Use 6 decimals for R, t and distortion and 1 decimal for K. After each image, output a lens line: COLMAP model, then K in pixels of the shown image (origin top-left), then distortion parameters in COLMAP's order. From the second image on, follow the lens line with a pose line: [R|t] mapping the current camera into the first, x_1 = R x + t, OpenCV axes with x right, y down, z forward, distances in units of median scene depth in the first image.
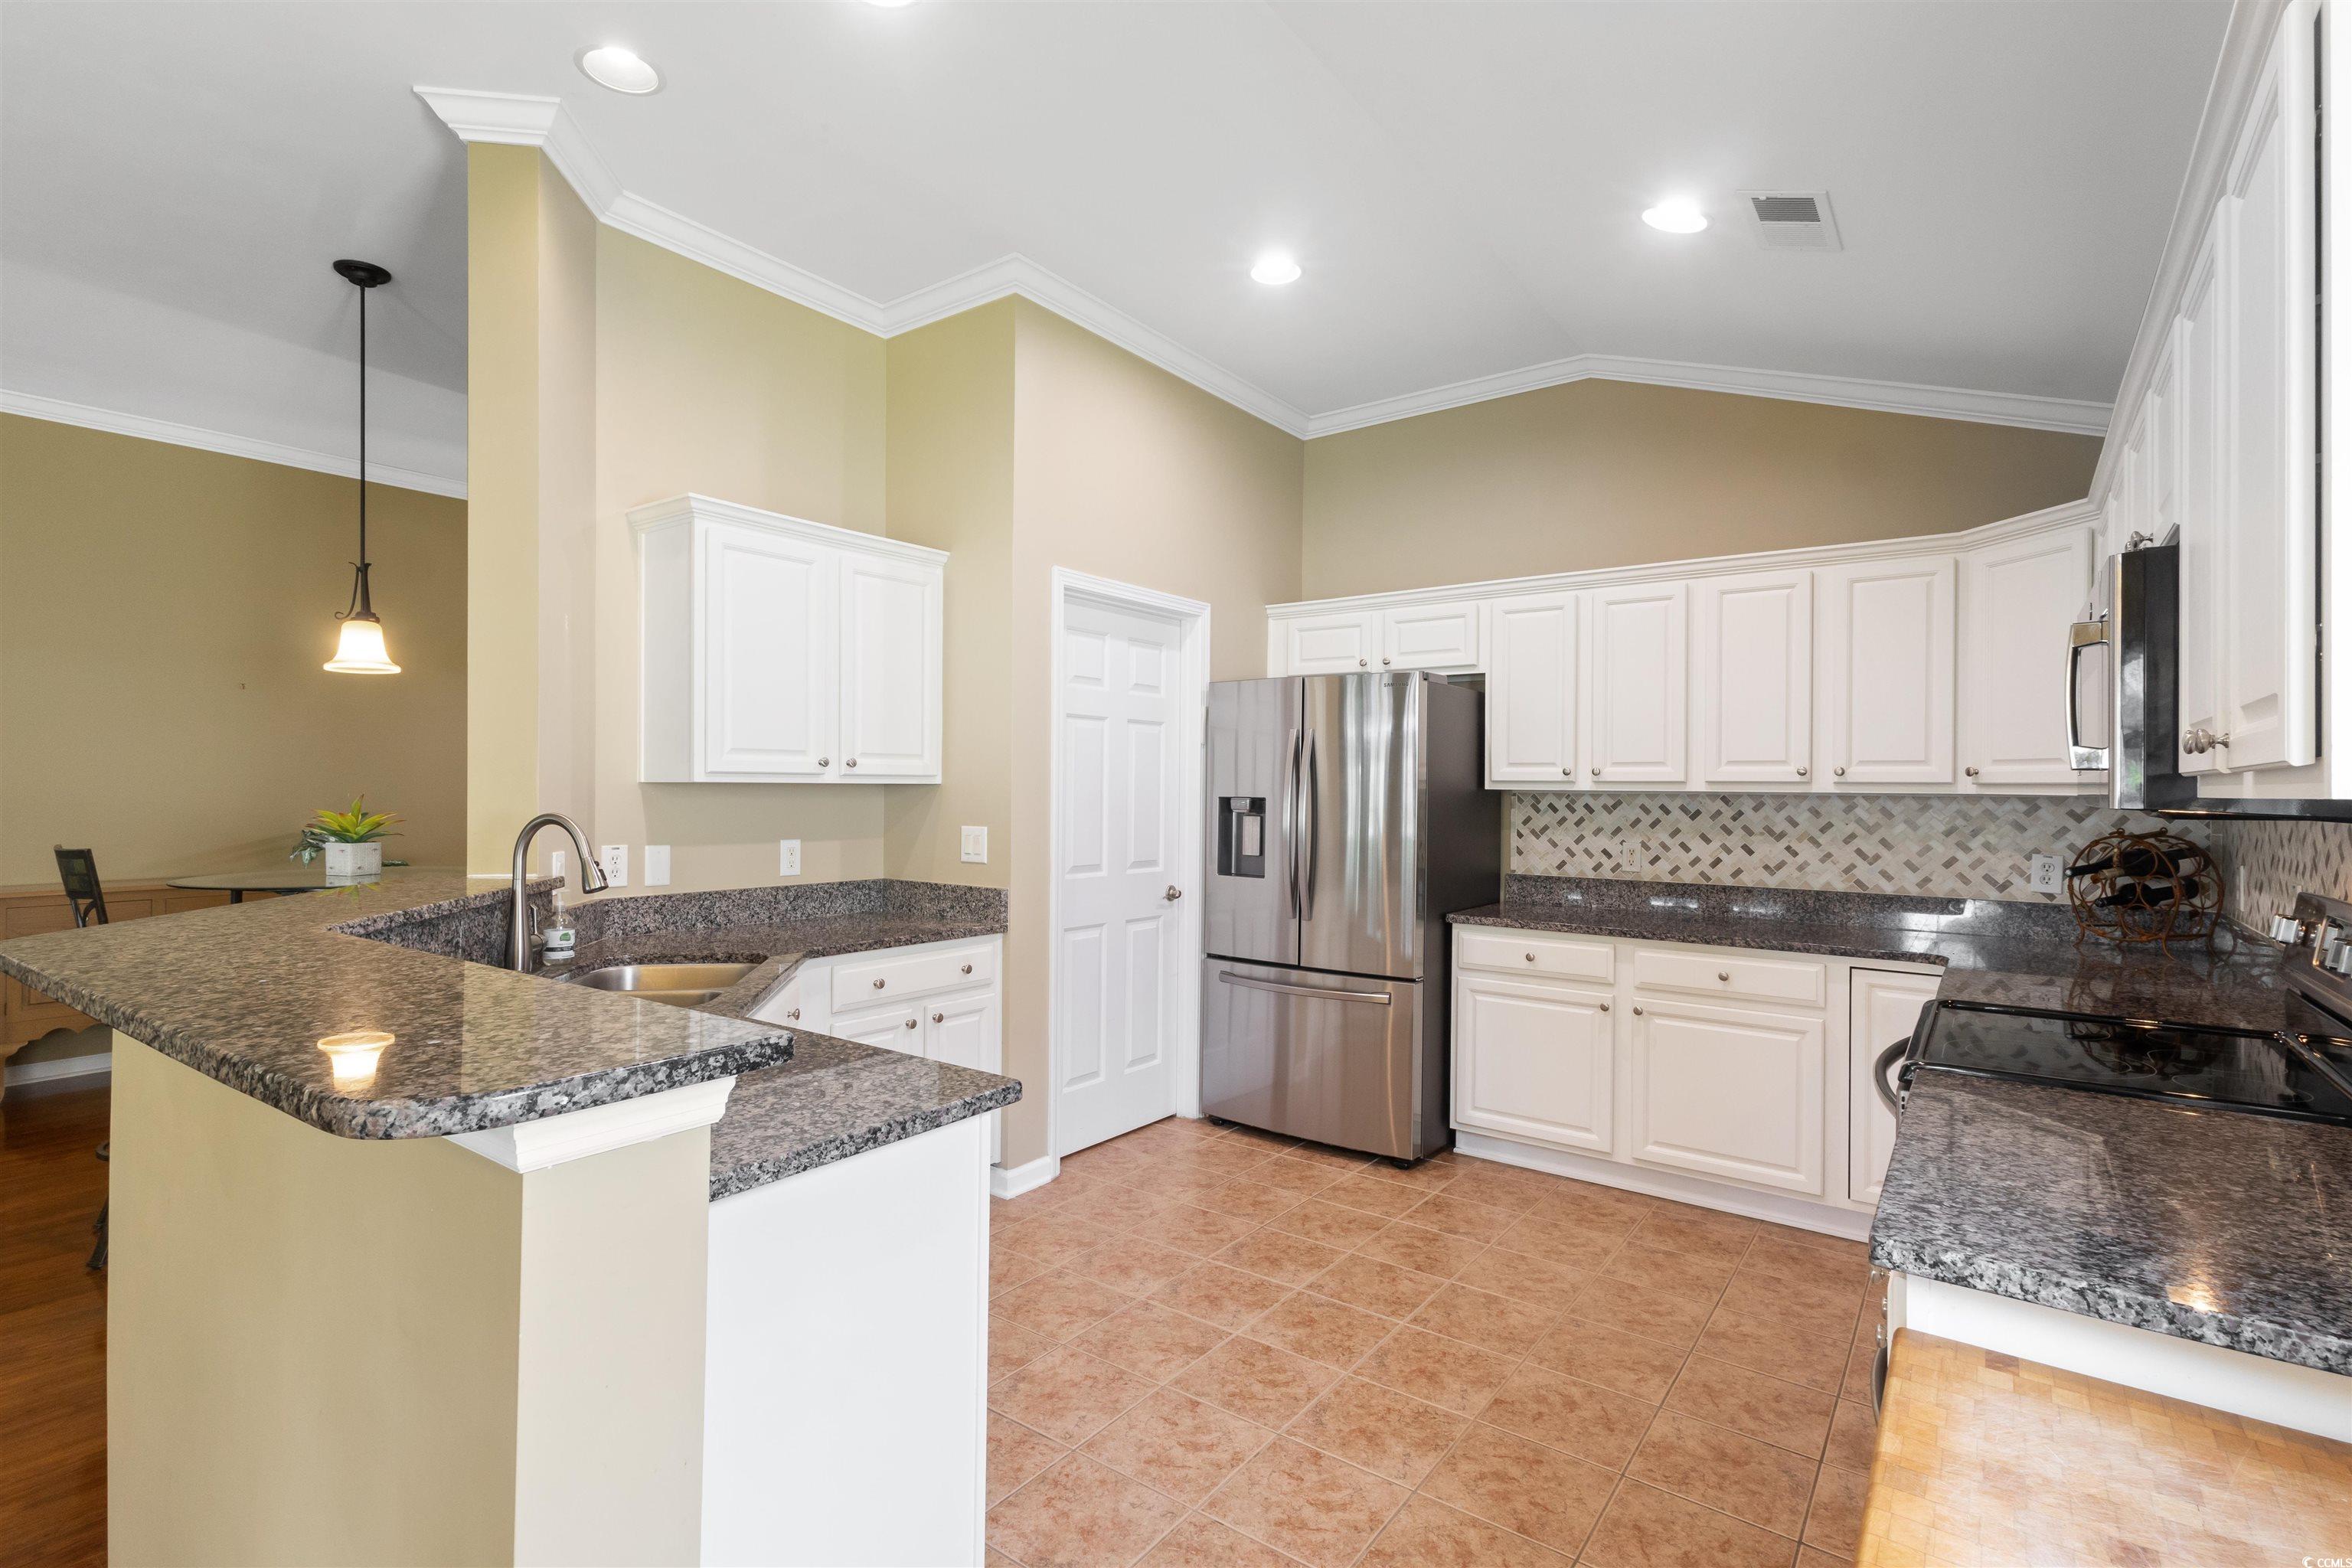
lens RADIAL K [[1117.6, 0, 1176.8], [0, 1117.6, 791.9], [0, 0, 1]] dist [0.013838, -0.000387]
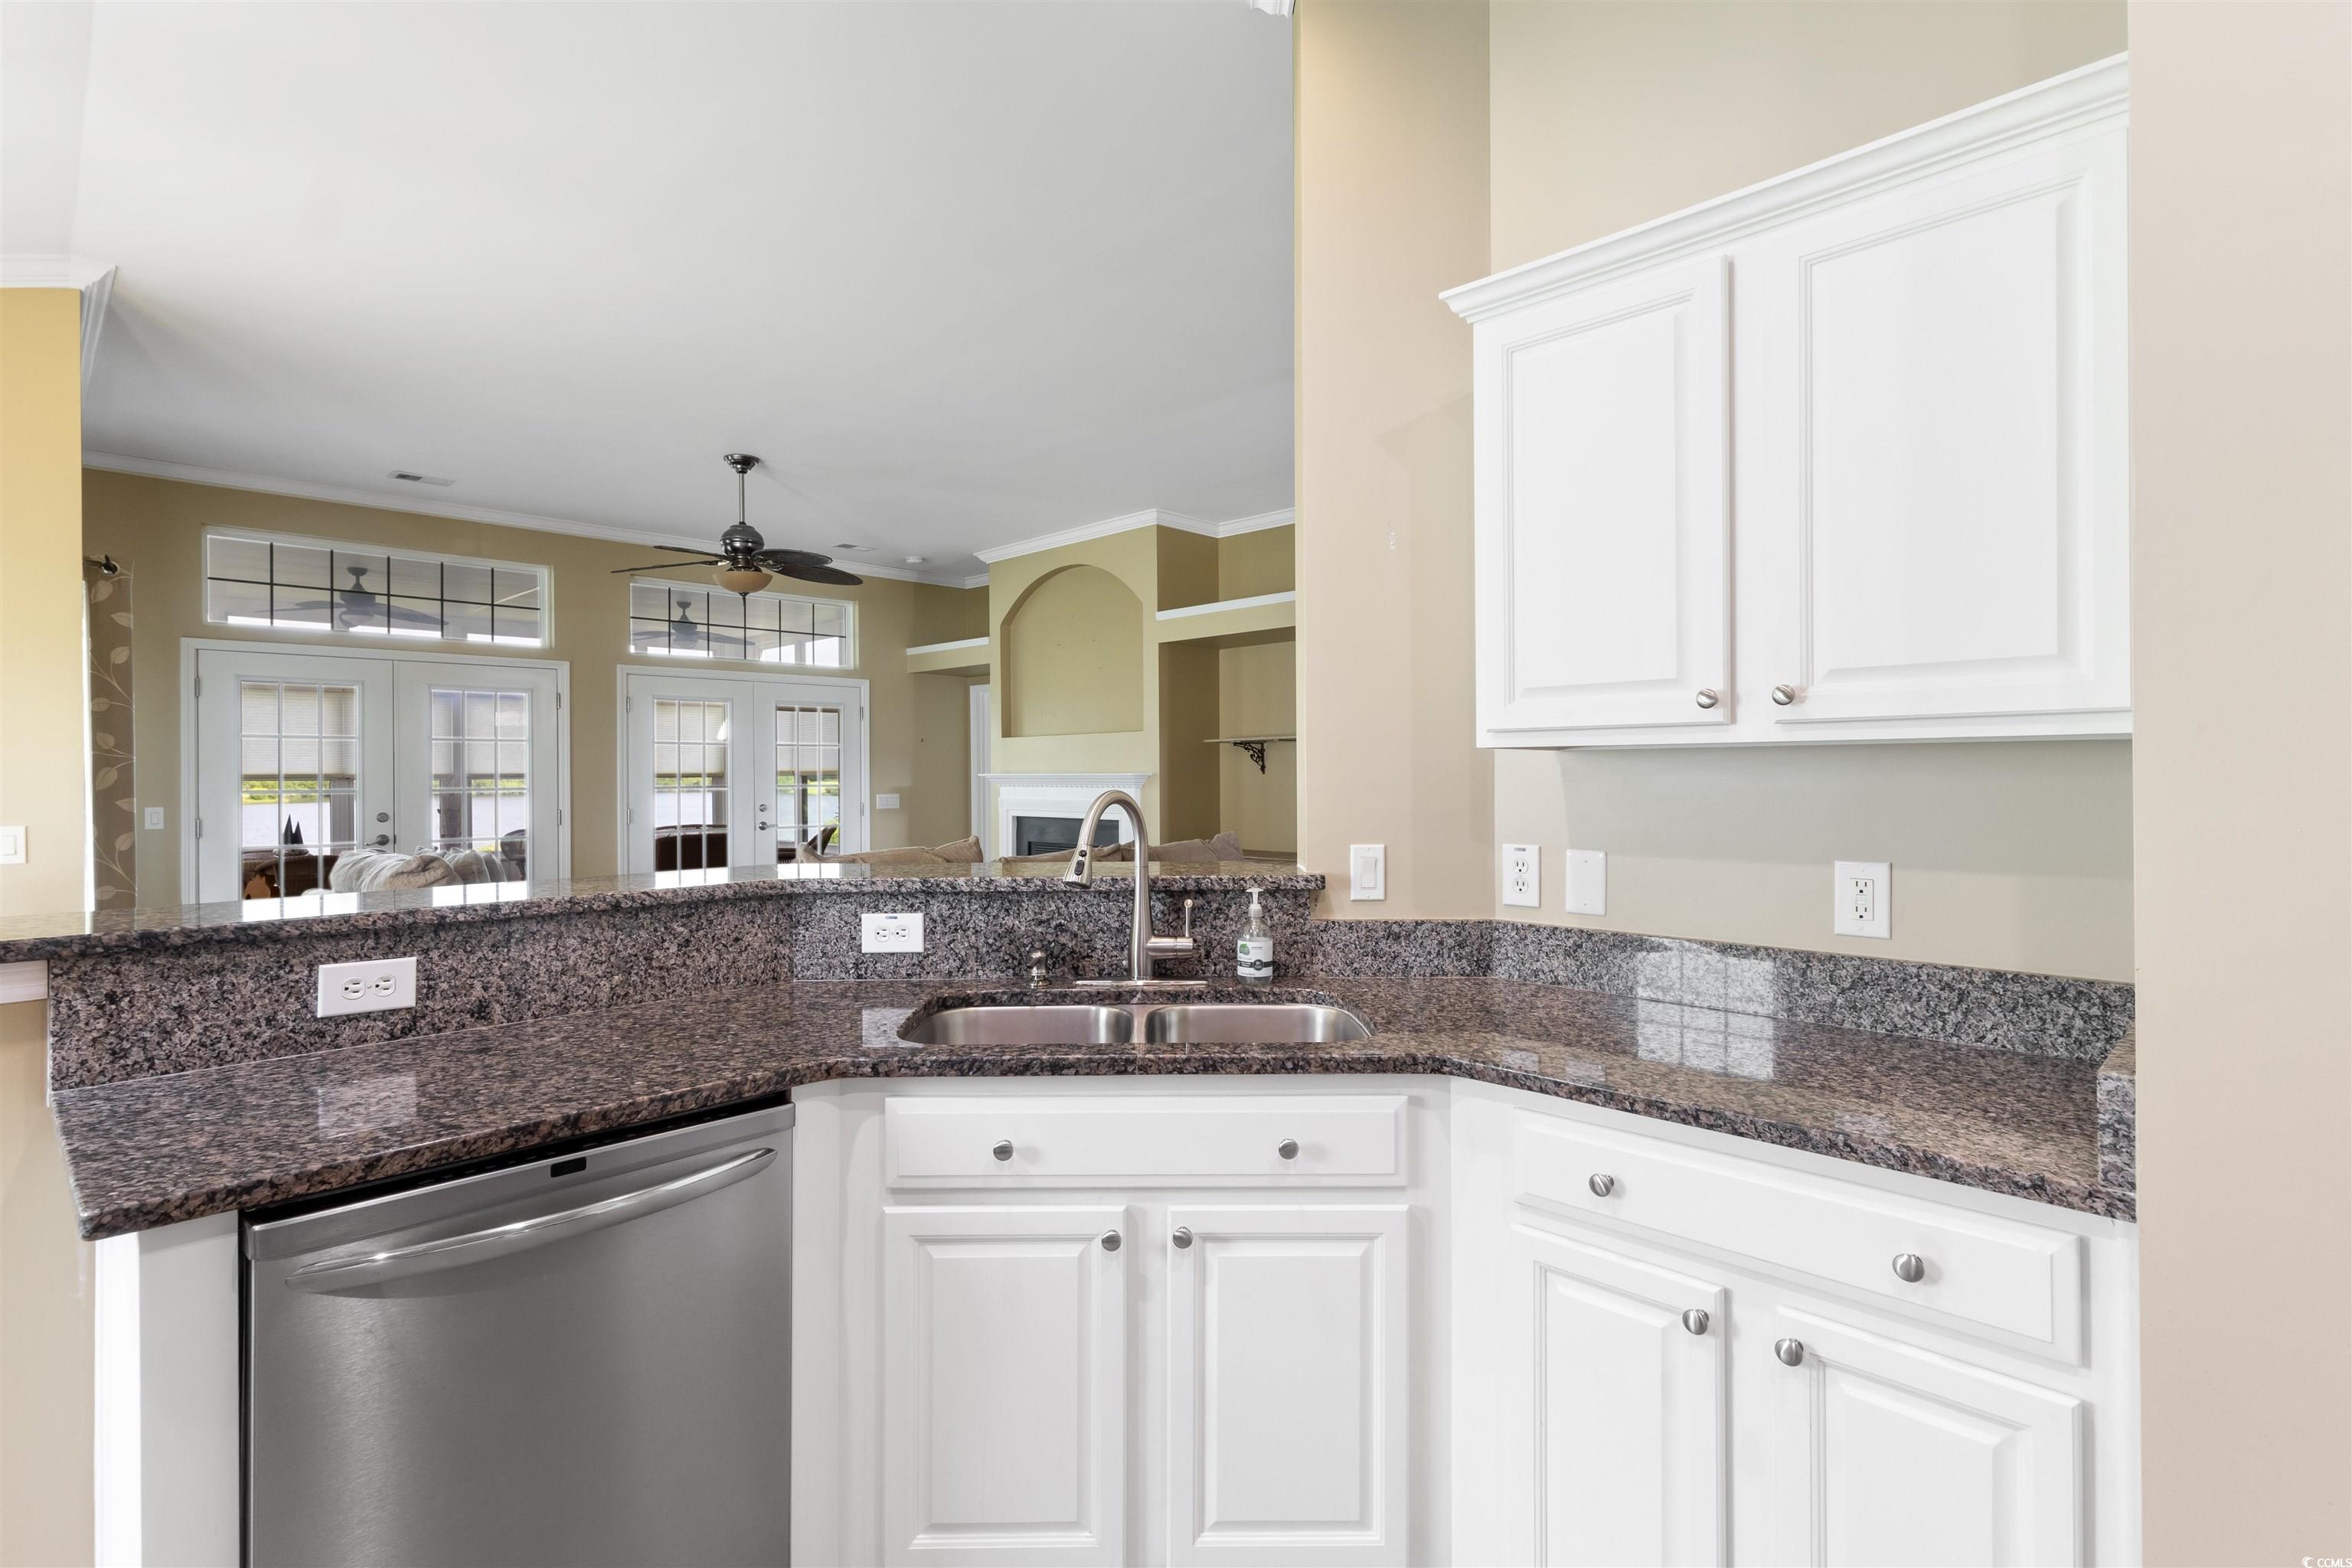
lens RADIAL K [[1117.6, 0, 1177.7], [0, 1117.6, 776.6], [0, 0, 1]] dist [0.013838, -0.000387]
pose [[-0.148006, -0.005623, -0.988971, 0.174176], [-0.000812, 0.999984, -0.005564, 0.008370], [0.988986, -0.000020, -0.148008, 0.758244]]
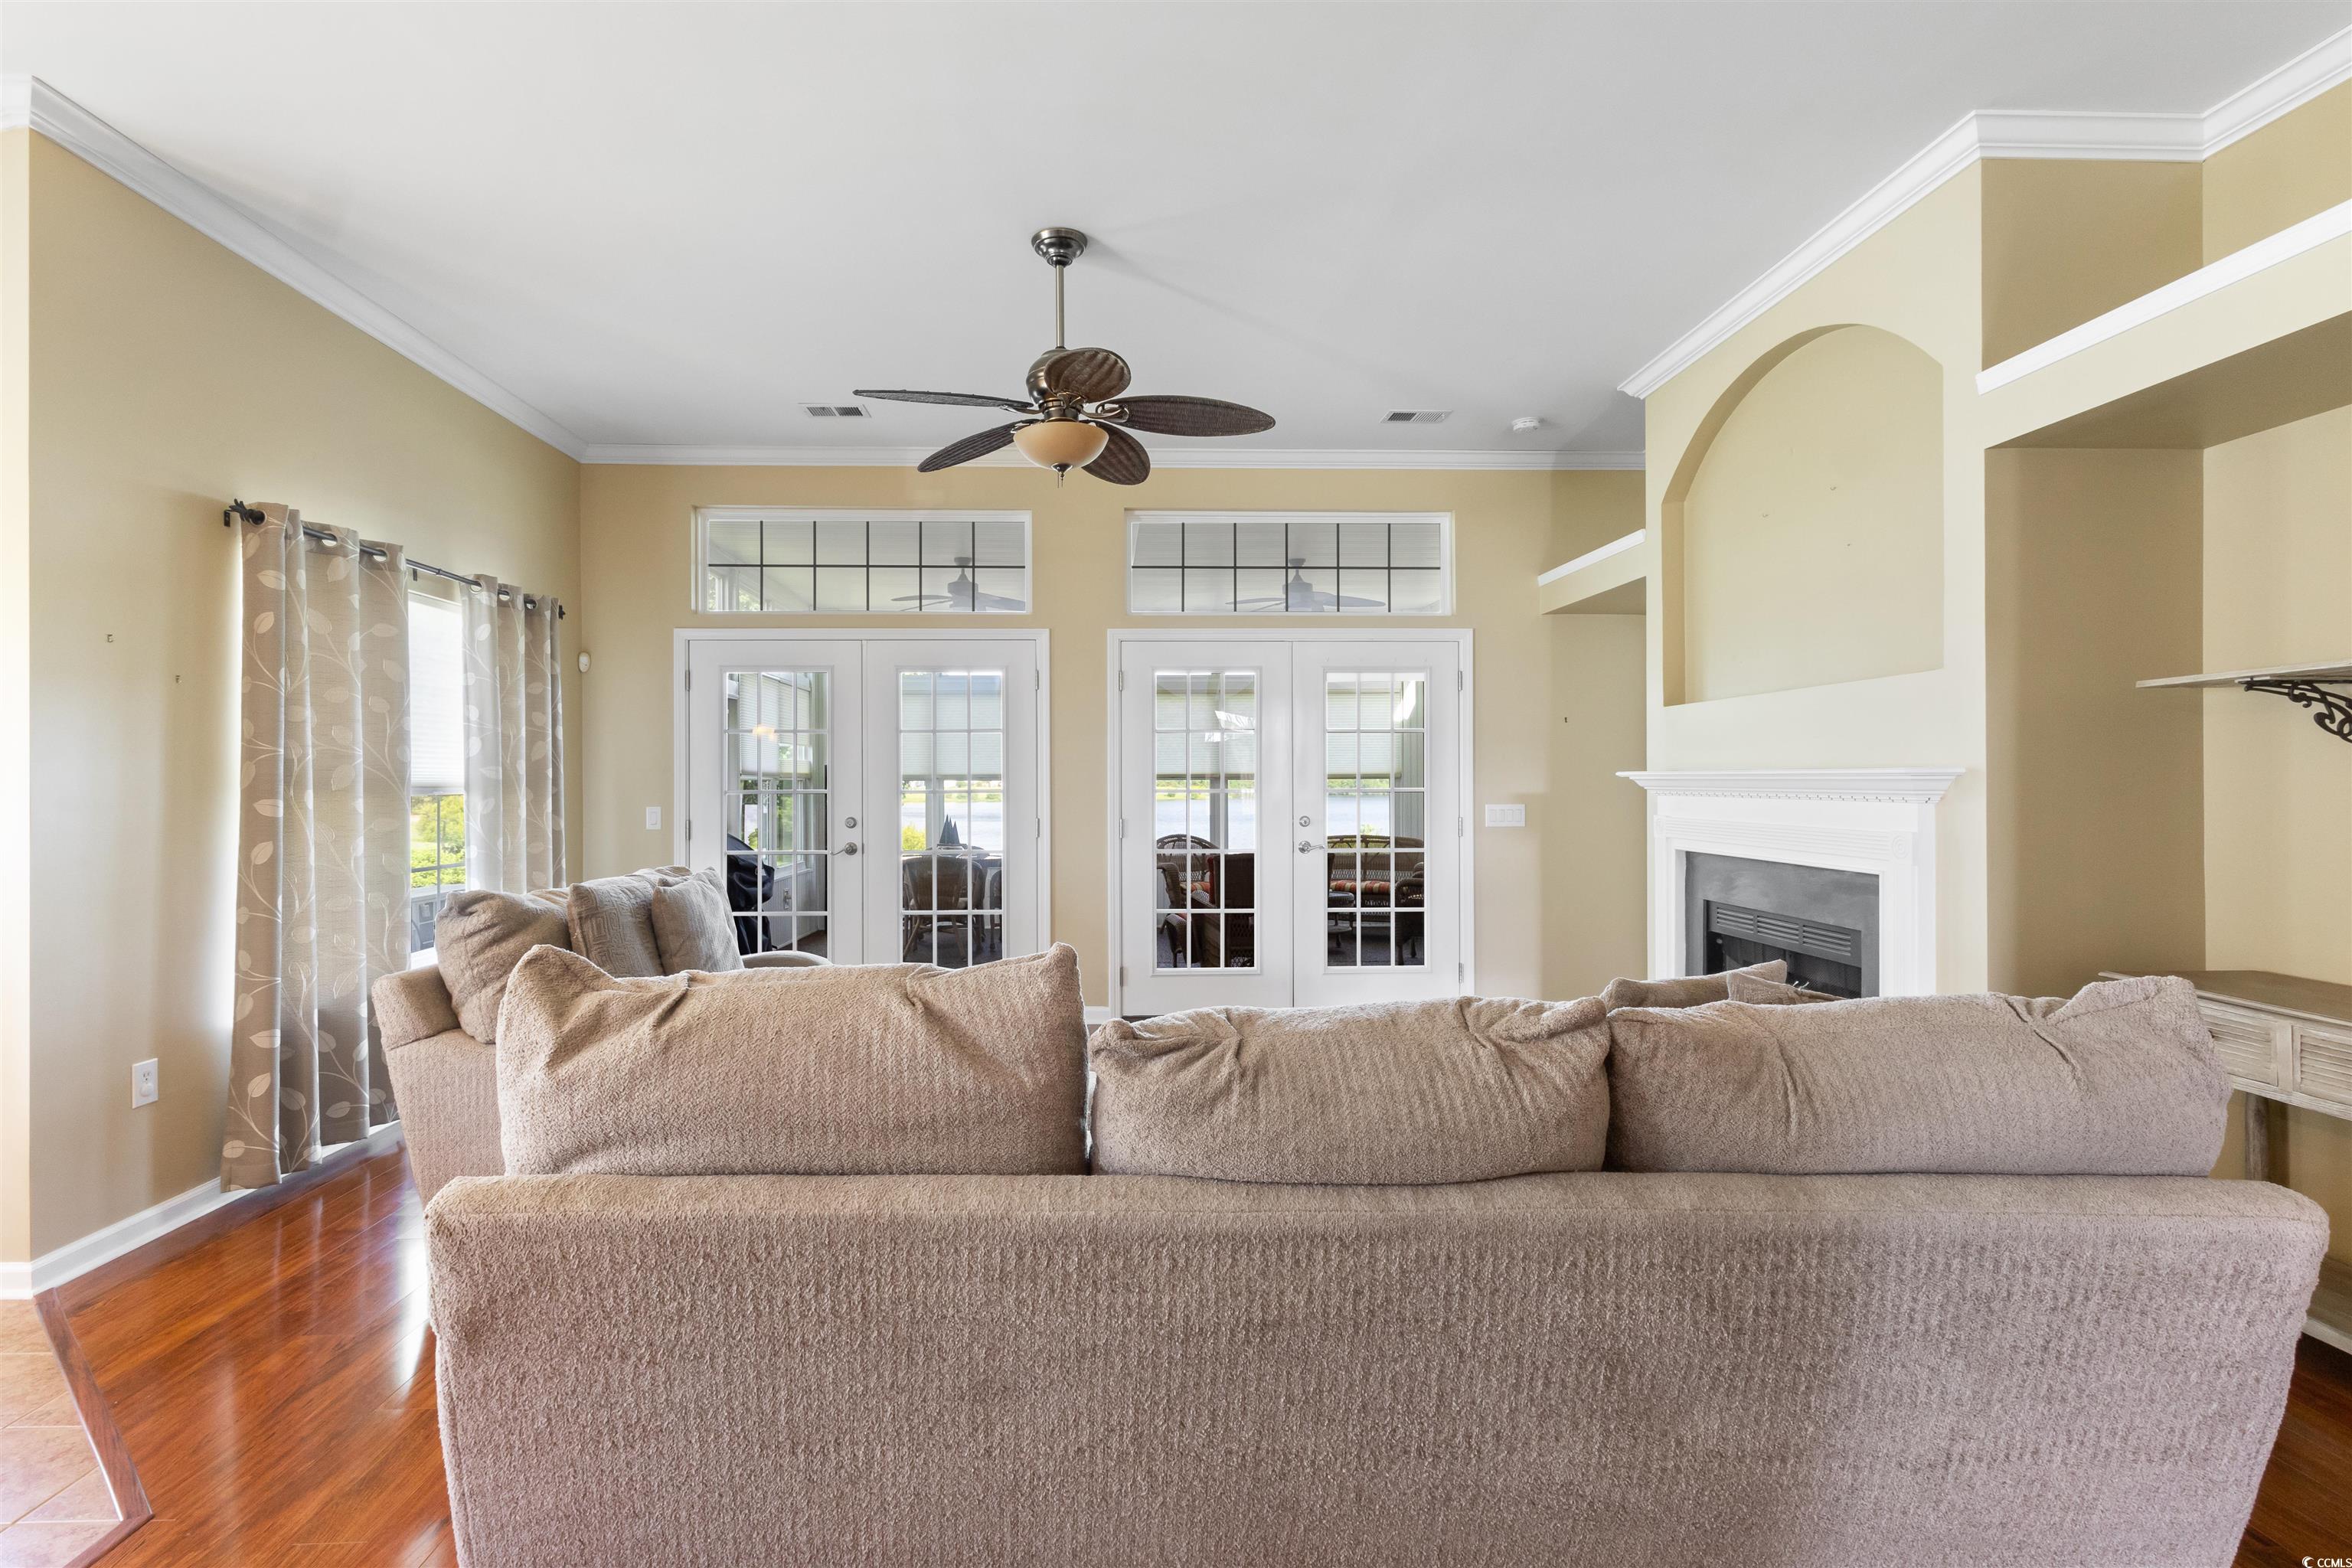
lens RADIAL K [[1117.6, 0, 1134.9], [0, 1117.6, 787.2], [0, 0, 1]] dist [0.013838, -0.000387]
pose [[-0.792184, -0.002208, -0.610279, -0.742735], [-0.006744, 0.999964, 0.005137, 0.005111], [0.610246, 0.008185, -0.792170, 0.705737]]
